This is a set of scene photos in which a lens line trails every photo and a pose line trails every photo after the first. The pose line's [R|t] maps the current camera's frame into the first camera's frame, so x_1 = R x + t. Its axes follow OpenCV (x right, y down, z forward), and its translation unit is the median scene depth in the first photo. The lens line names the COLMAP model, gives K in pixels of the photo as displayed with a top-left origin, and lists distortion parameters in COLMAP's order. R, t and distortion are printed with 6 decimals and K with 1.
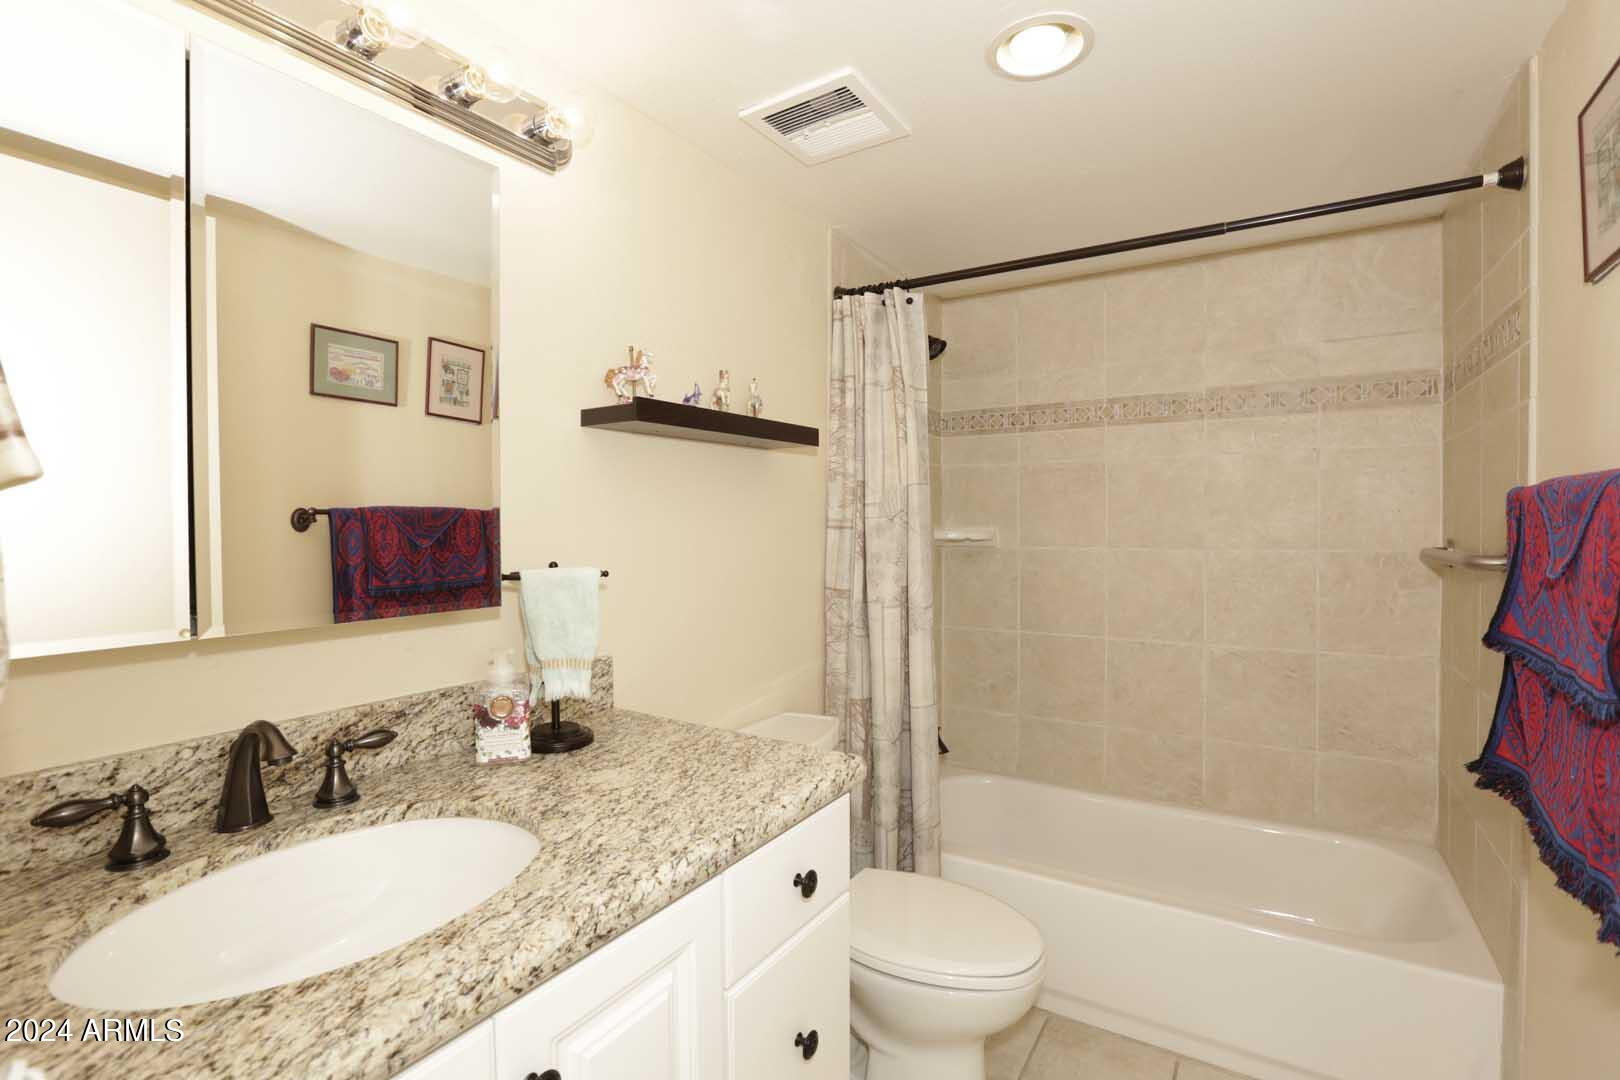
lens RADIAL K [[746.2, 0, 809.8], [0, 746.2, 536.9], [0, 0, 1]] dist [-0.048844, 0.015077]
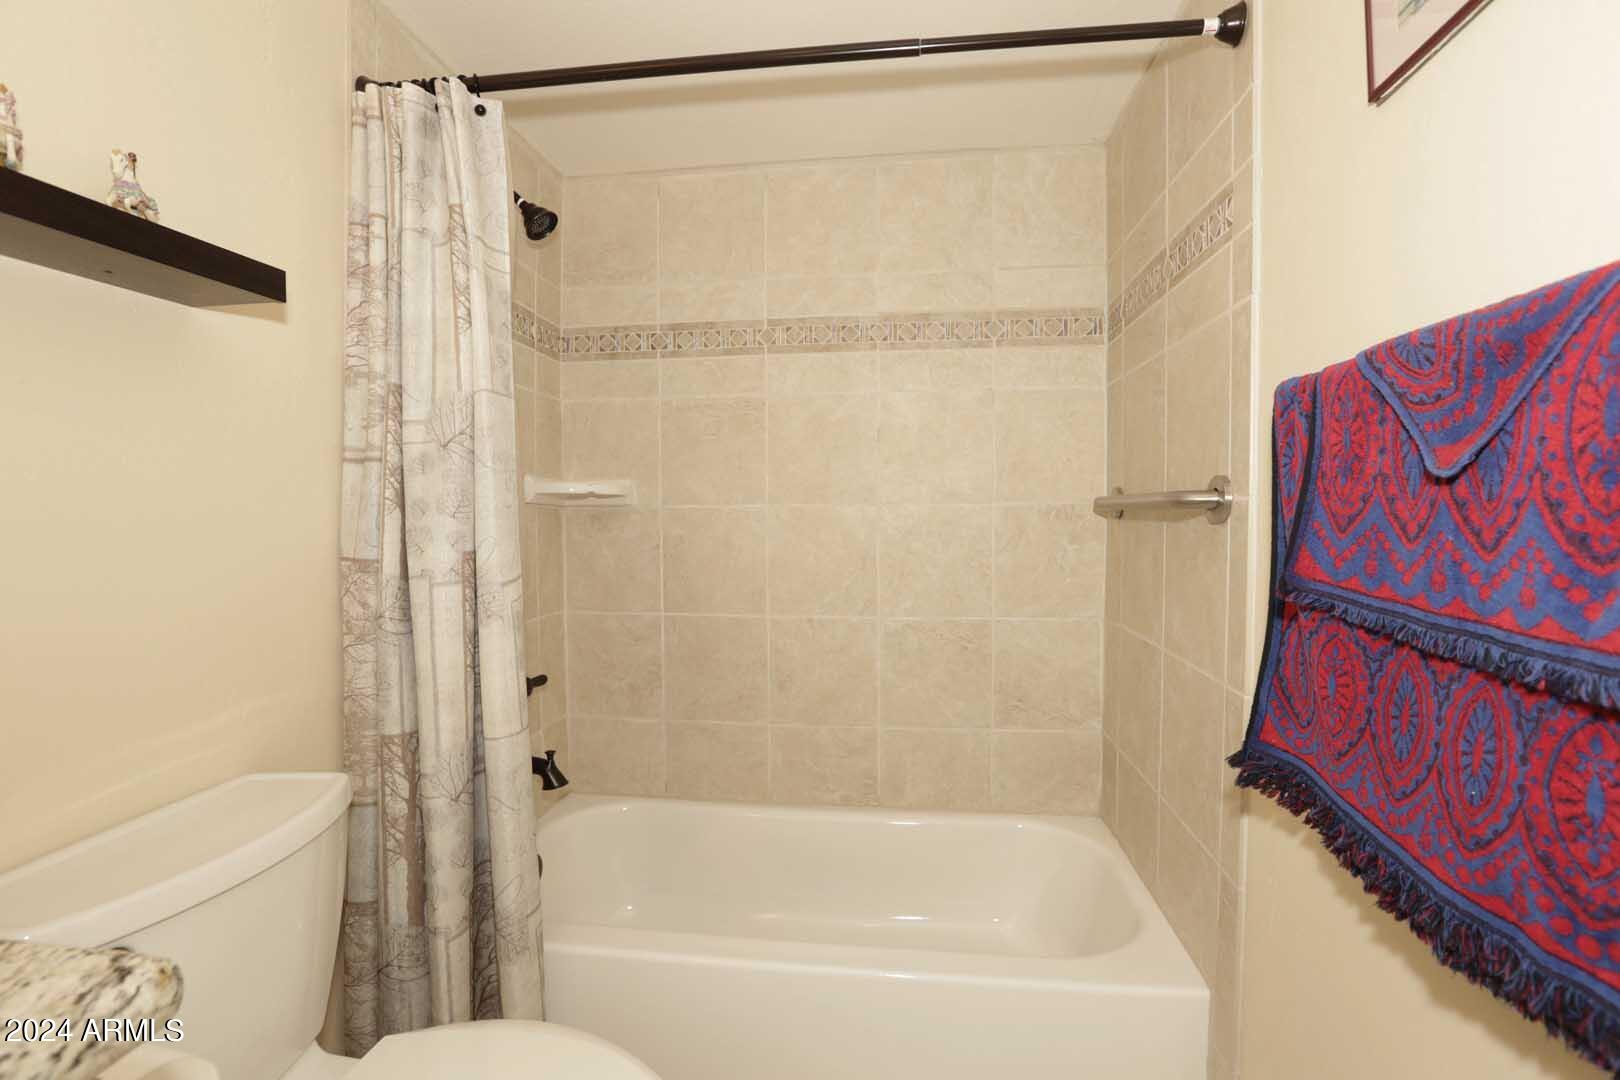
lens RADIAL K [[746.2, 0, 810.5], [0, 746.2, 528.9], [0, 0, 1]] dist [-0.048844, 0.015077]
pose [[0.906302, -0.010381, 0.422502, 0.117915], [0.006986, 0.999930, 0.009582, 0.040463], [-0.422572, -0.005732, 0.906311, 0.288106]]
